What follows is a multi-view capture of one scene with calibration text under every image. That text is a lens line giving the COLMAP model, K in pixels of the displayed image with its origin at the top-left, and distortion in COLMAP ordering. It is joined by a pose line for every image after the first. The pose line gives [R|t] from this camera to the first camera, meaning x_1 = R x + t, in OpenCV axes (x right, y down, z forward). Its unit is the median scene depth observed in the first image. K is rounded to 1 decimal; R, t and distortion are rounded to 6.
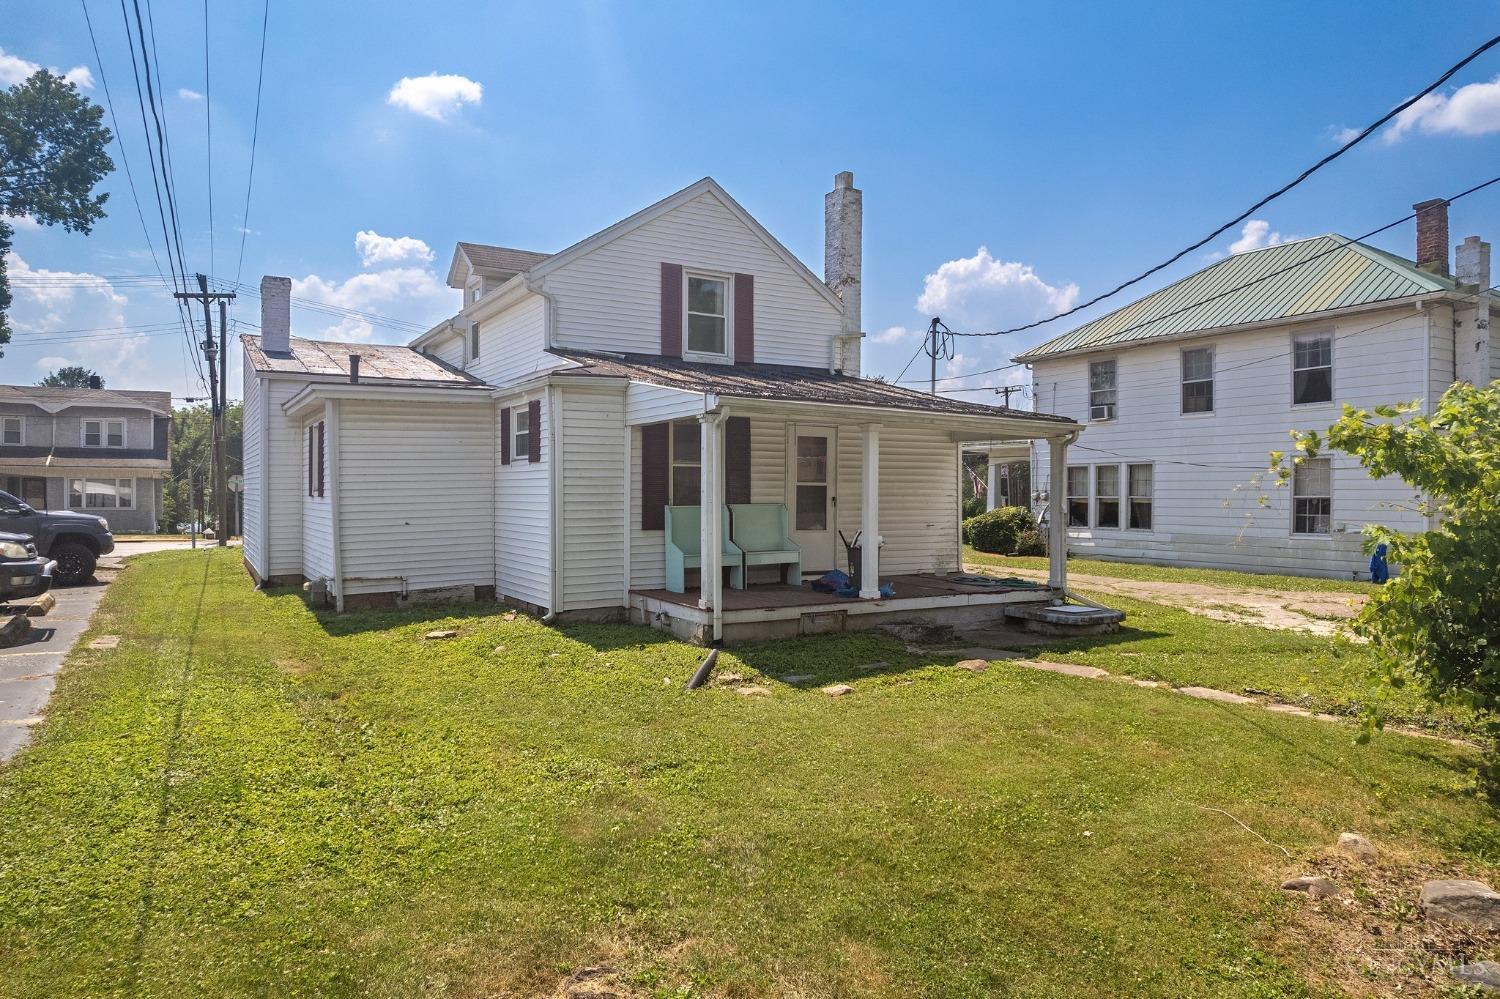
lens RADIAL K [[949.2, 0, 750.0], [0, 949.2, 499.5], [0, 0, 1]] dist [-0.005969, -0.000992]
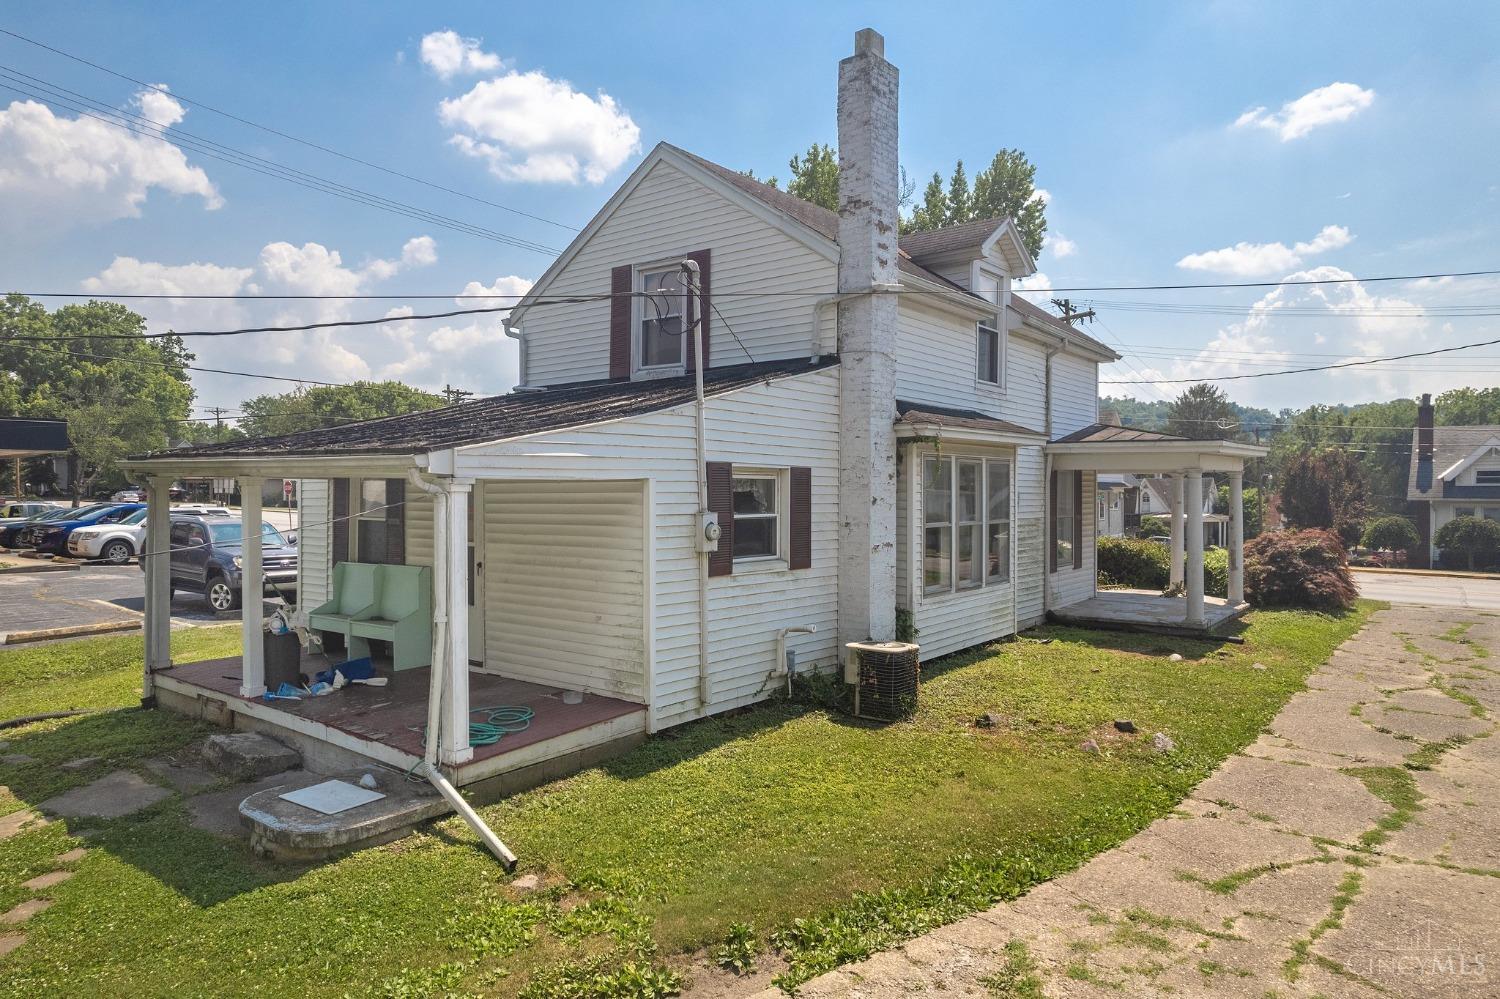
lens RADIAL K [[949.2, 0, 750.0], [0, 949.2, 499.5], [0, 0, 1]] dist [-0.005969, -0.000992]
pose [[0.378105, 0.003070, -0.925757, 0.733204], [-0.006700, 0.999977, 0.000580, -0.045955], [0.925738, 0.005984, 0.378117, 0.797590]]
